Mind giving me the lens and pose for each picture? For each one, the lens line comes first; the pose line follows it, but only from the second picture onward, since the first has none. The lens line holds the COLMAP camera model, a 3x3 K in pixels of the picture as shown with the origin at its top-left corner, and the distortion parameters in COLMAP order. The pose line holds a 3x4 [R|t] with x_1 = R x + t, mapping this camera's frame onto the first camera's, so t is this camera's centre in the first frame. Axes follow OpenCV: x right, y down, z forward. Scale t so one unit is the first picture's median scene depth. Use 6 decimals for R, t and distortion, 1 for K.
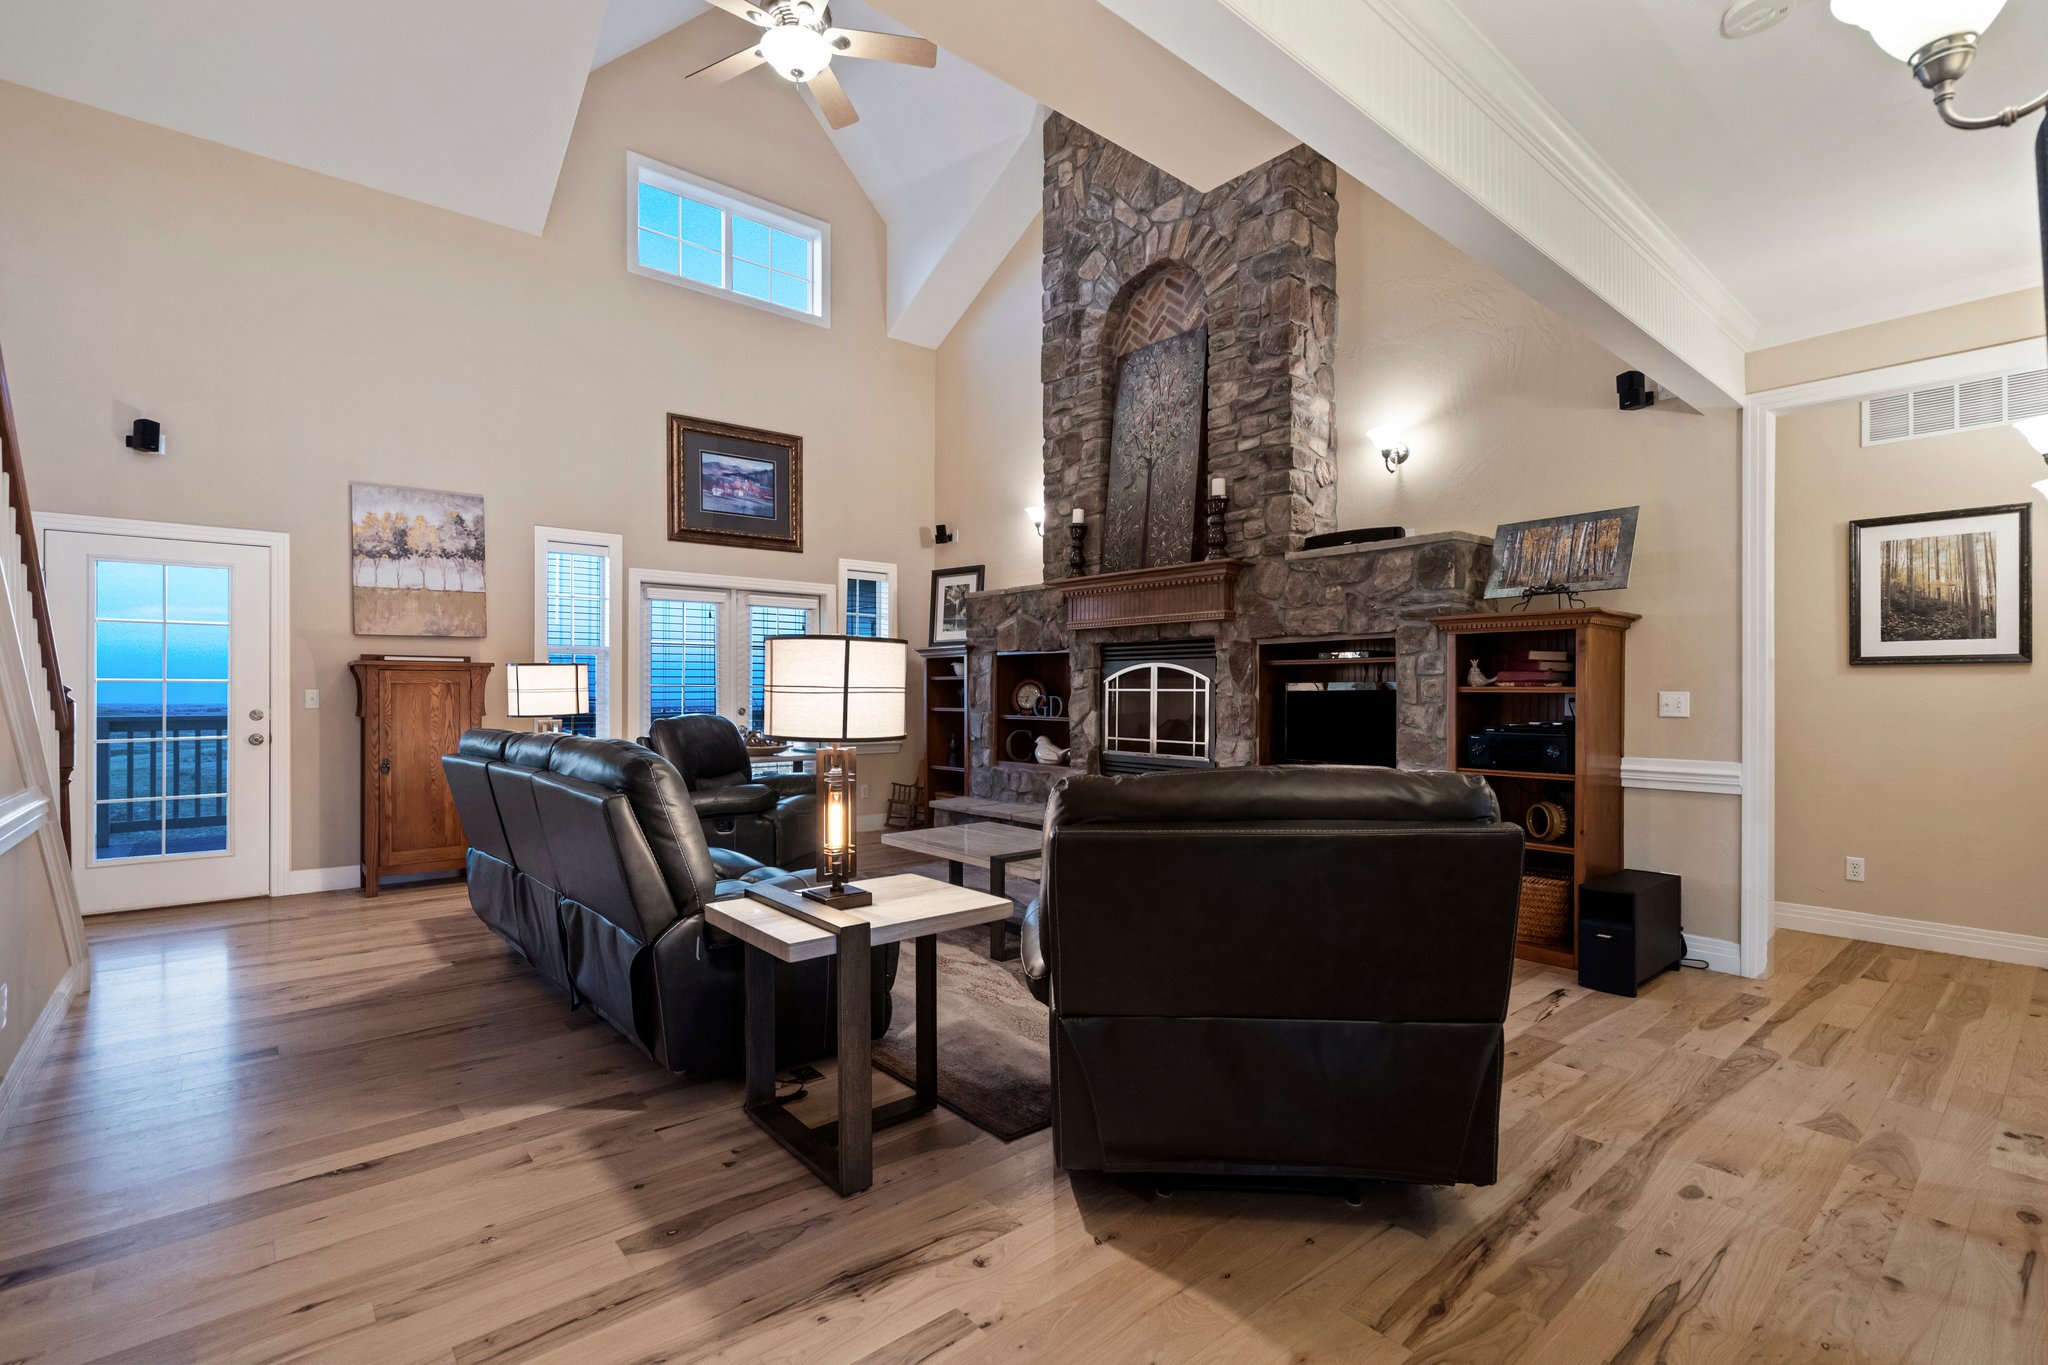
lens RADIAL K [[937.4, 0, 1014.6], [0, 937.4, 690.0], [0, 0, 1]] dist [-0.003463, 0.001160]
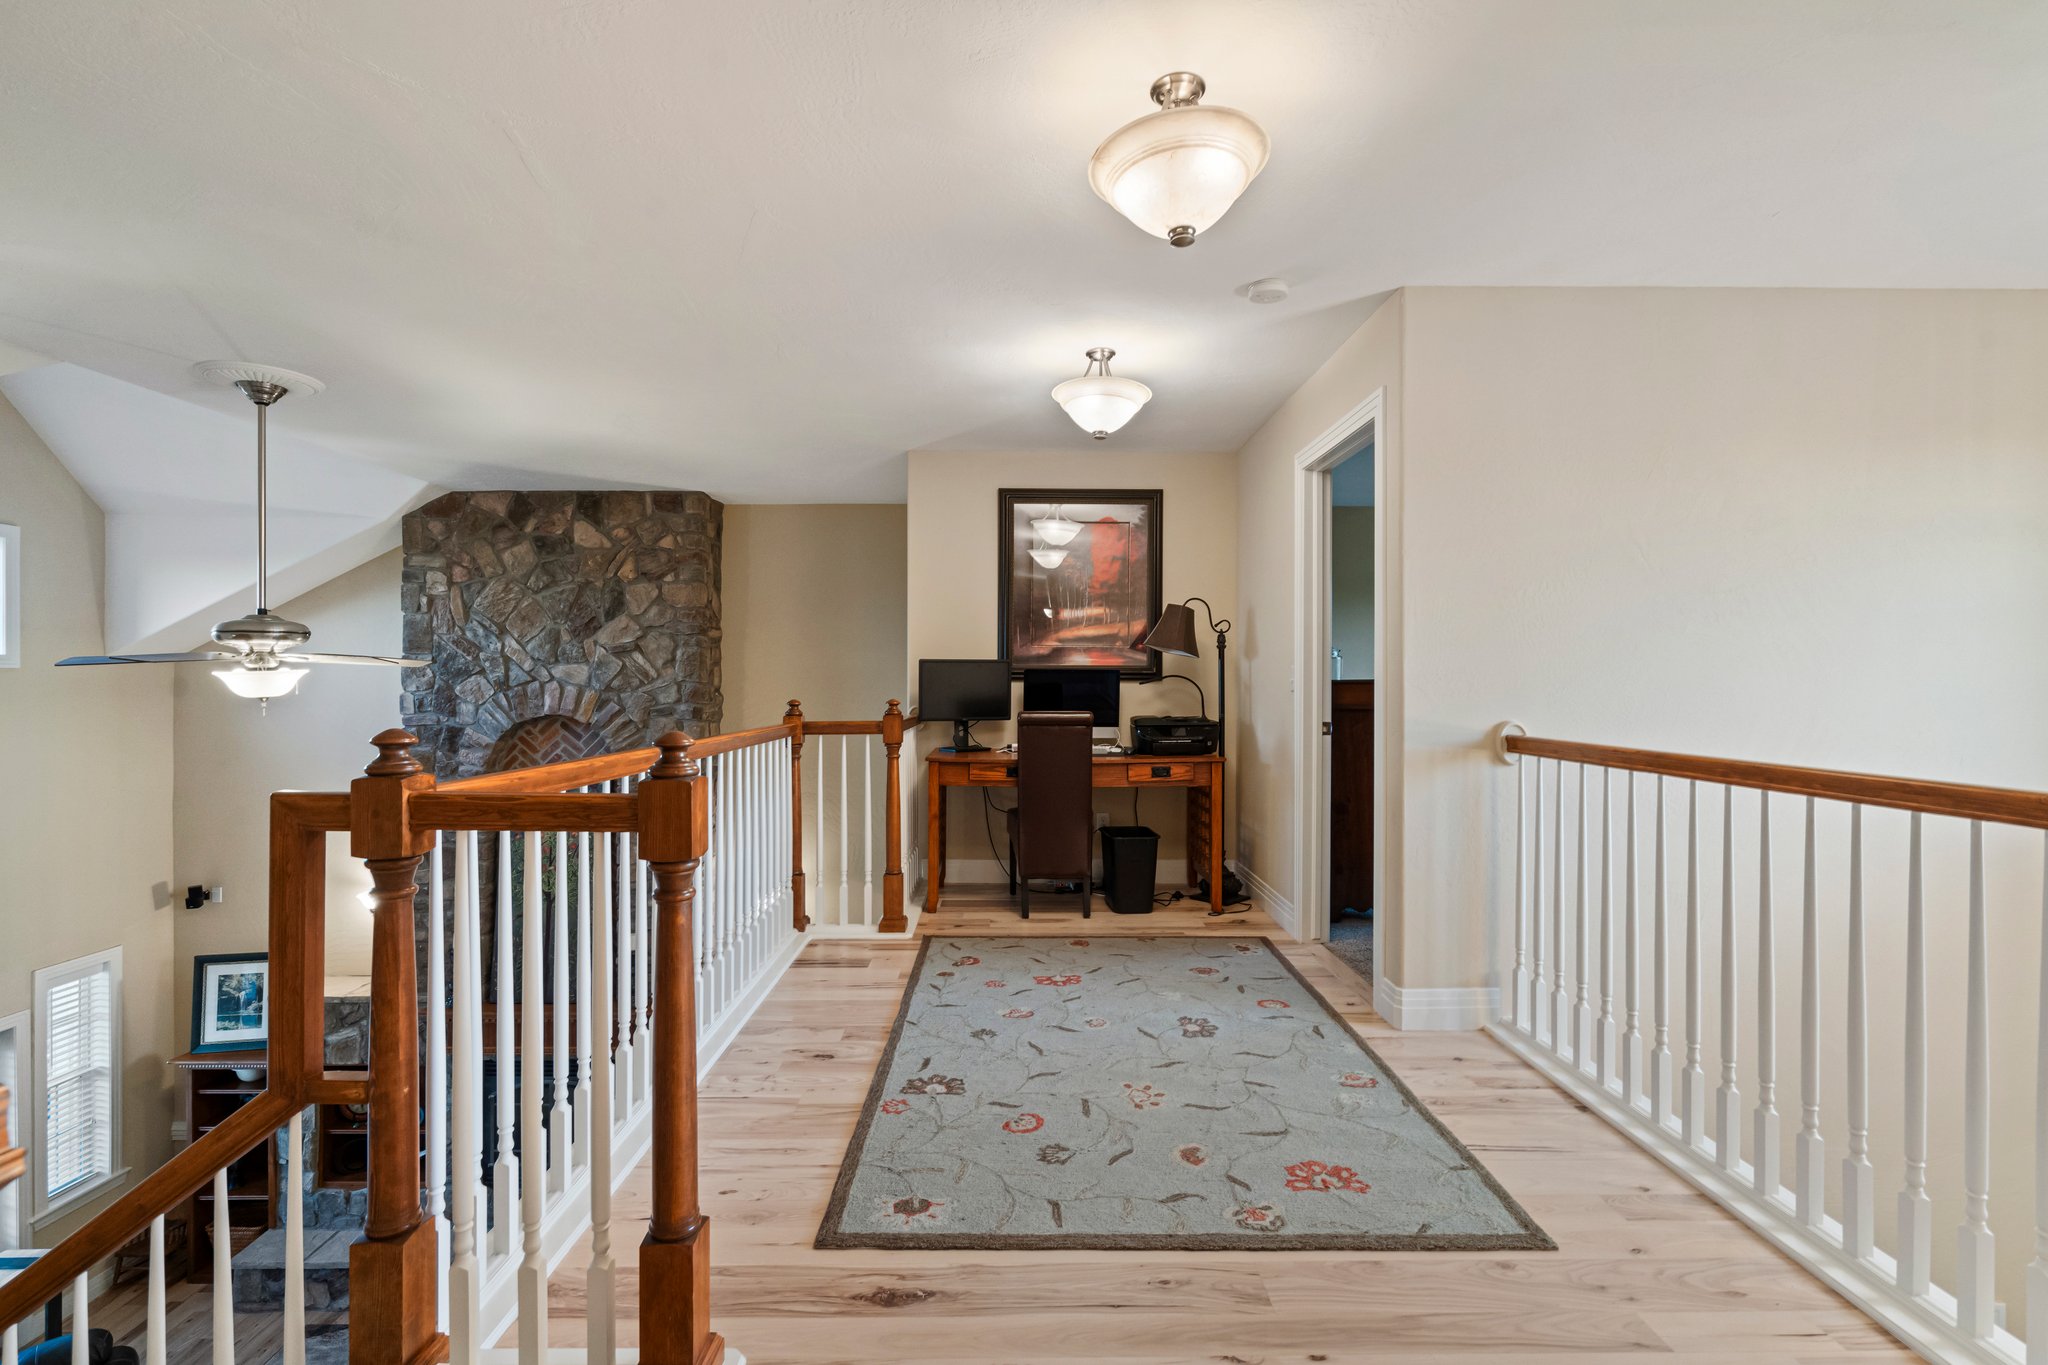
lens RADIAL K [[937.4, 0, 1032.6], [0, 937.4, 685.8], [0, 0, 1]] dist [-0.003463, 0.001160]
pose [[0.641118, -0.000026, 0.767442, -0.325542], [-0.004508, 0.999983, 0.003800, -0.490144], [-0.767429, -0.005896, 0.641107, -0.120667]]
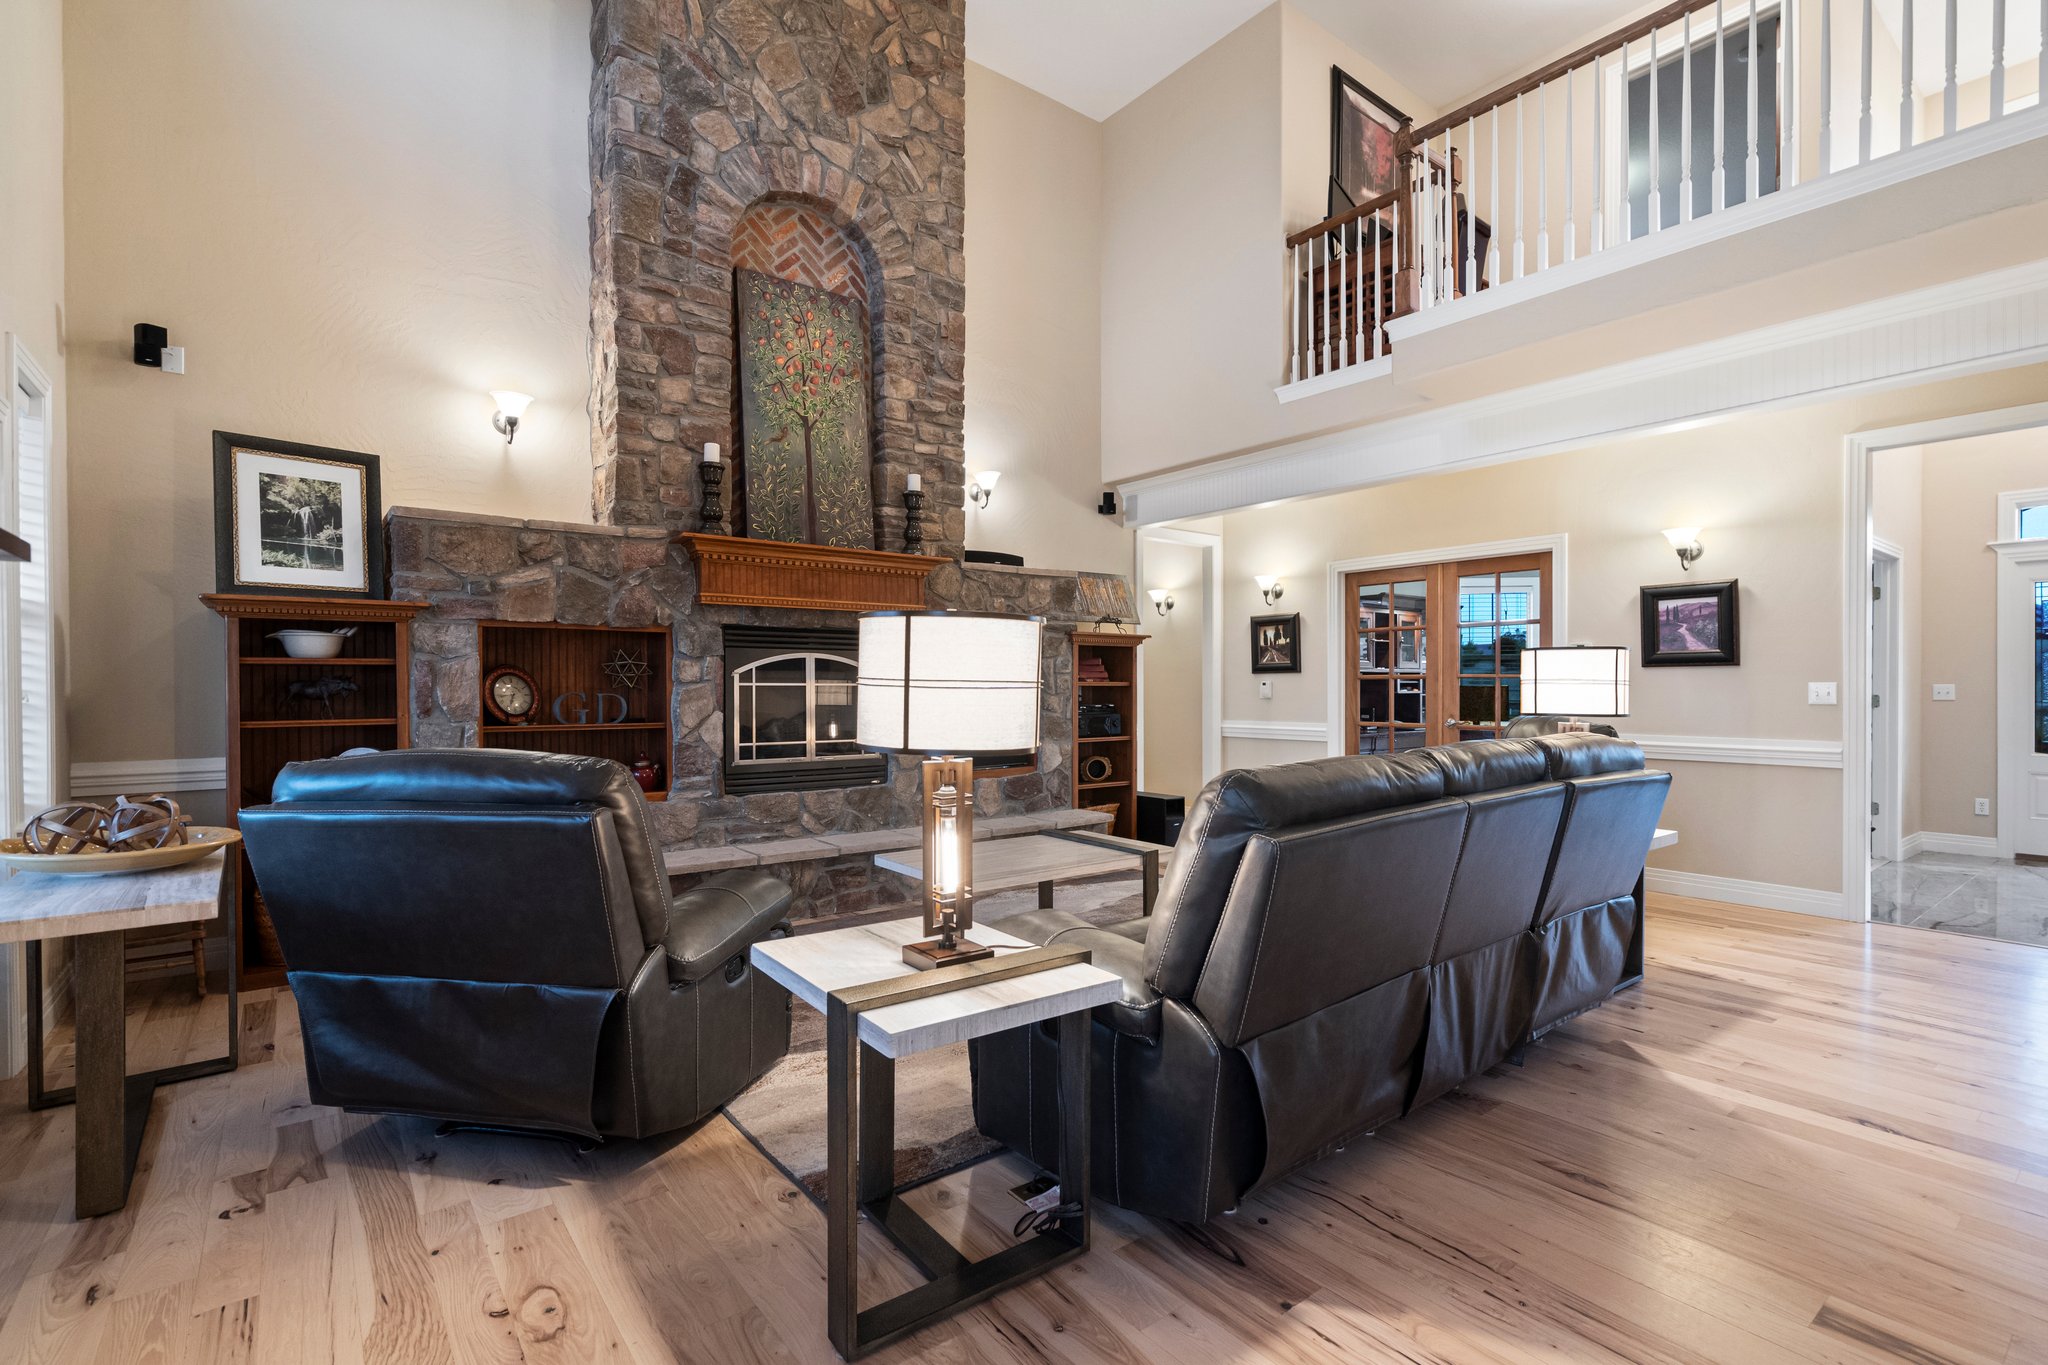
lens RADIAL K [[937.4, 0, 1029.8], [0, 937.4, 692.0], [0, 0, 1]] dist [-0.003463, 0.001160]
pose [[0.039555, -0.009201, 0.999175, -0.712530], [0.001236, 0.999957, 0.009159, -0.000362], [-0.999217, 0.000873, 0.039564, 0.756205]]
